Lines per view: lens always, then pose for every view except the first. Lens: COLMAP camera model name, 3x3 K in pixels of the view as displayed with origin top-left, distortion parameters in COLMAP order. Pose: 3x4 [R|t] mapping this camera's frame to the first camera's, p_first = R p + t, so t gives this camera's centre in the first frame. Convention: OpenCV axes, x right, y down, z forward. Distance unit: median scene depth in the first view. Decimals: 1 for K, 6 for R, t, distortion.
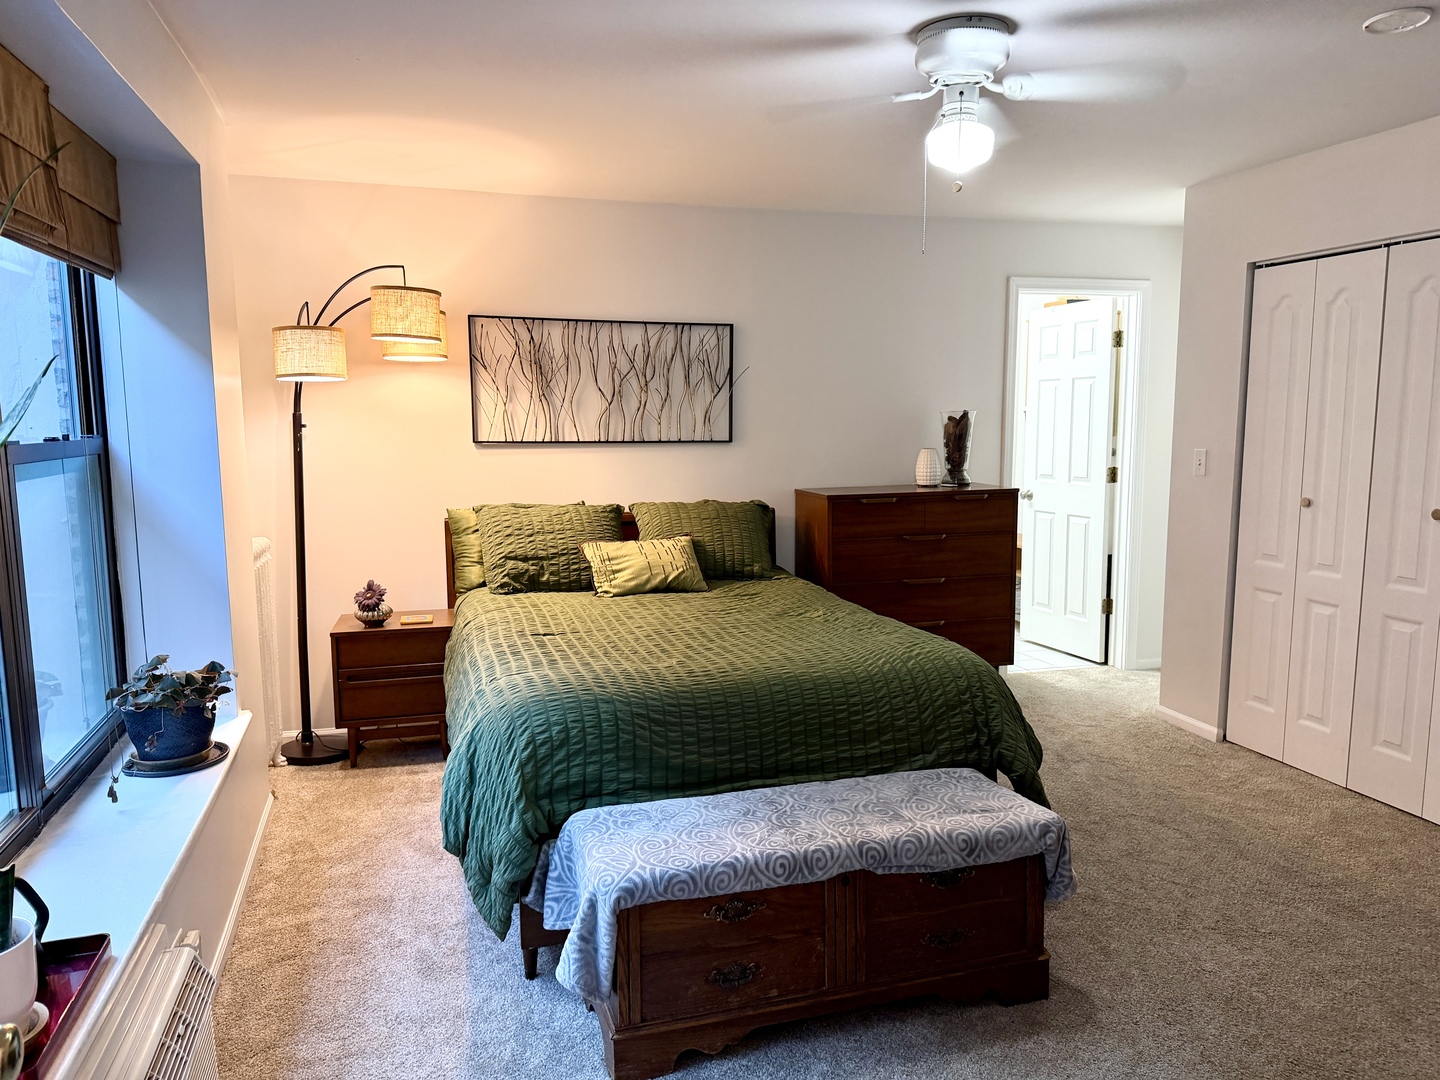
lens RADIAL K [[984.5, 0, 720.0], [0, 984.5, 540.0], [0, 0, 1]] dist [0.131602, -0.209781]
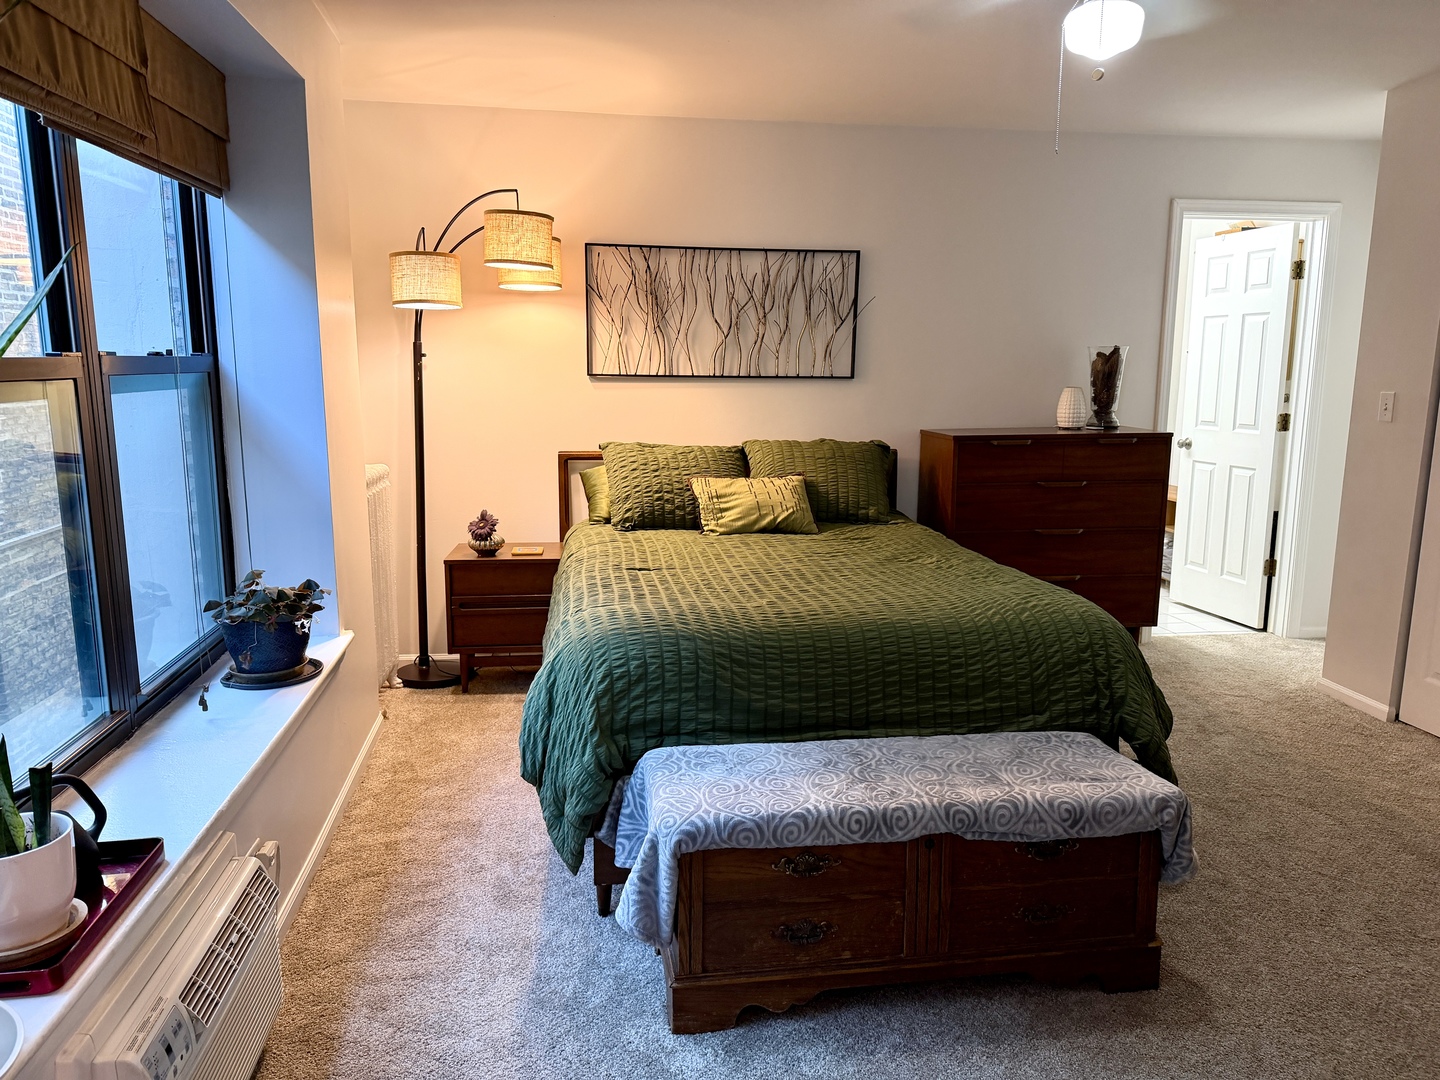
lens RADIAL K [[984.5, 0, 720.0], [0, 984.5, 540.0], [0, 0, 1]] dist [0.131602, -0.209781]
pose [[0.989016, 0.035930, -0.143377, 0.045309], [-0.028762, 0.998245, 0.051758, 0.016644], [0.144985, -0.047066, 0.988314, 0.062249]]
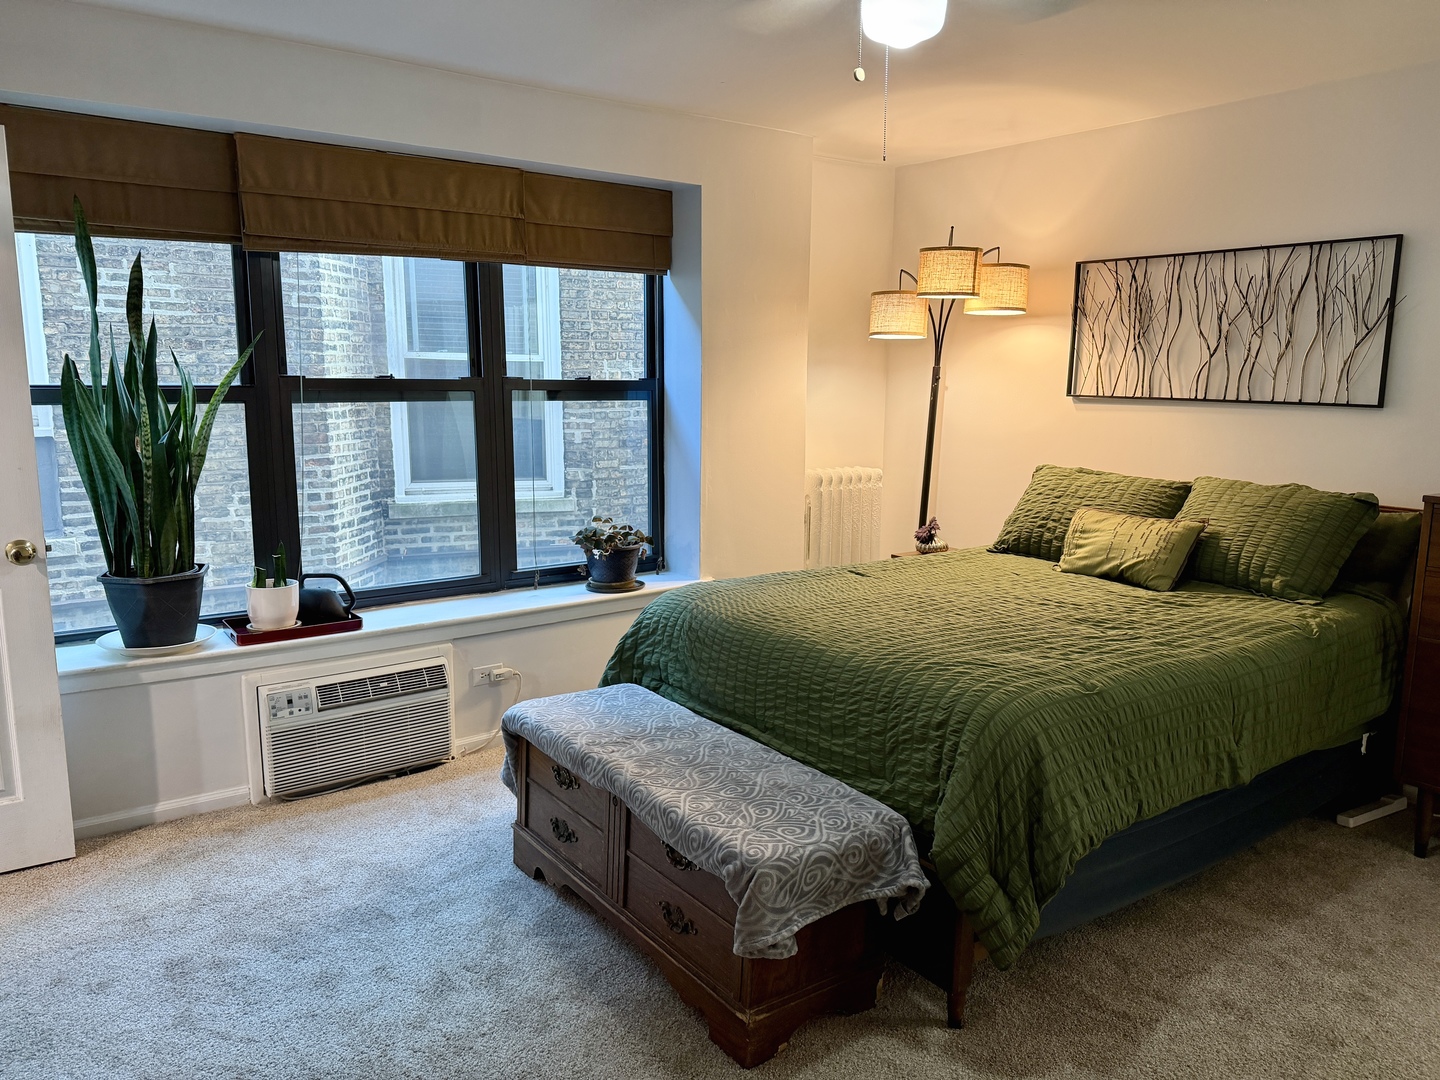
lens RADIAL K [[1009.3, 0, 720.0], [0, 1009.3, 540.0], [0, 0, 1]] dist [0.030522, -0.072558]
pose [[0.318898, 0.160885, -0.934034, 0.911205], [-0.125522, 0.983976, 0.126632, -0.067862], [0.939441, 0.076859, 0.333982, 0.581398]]
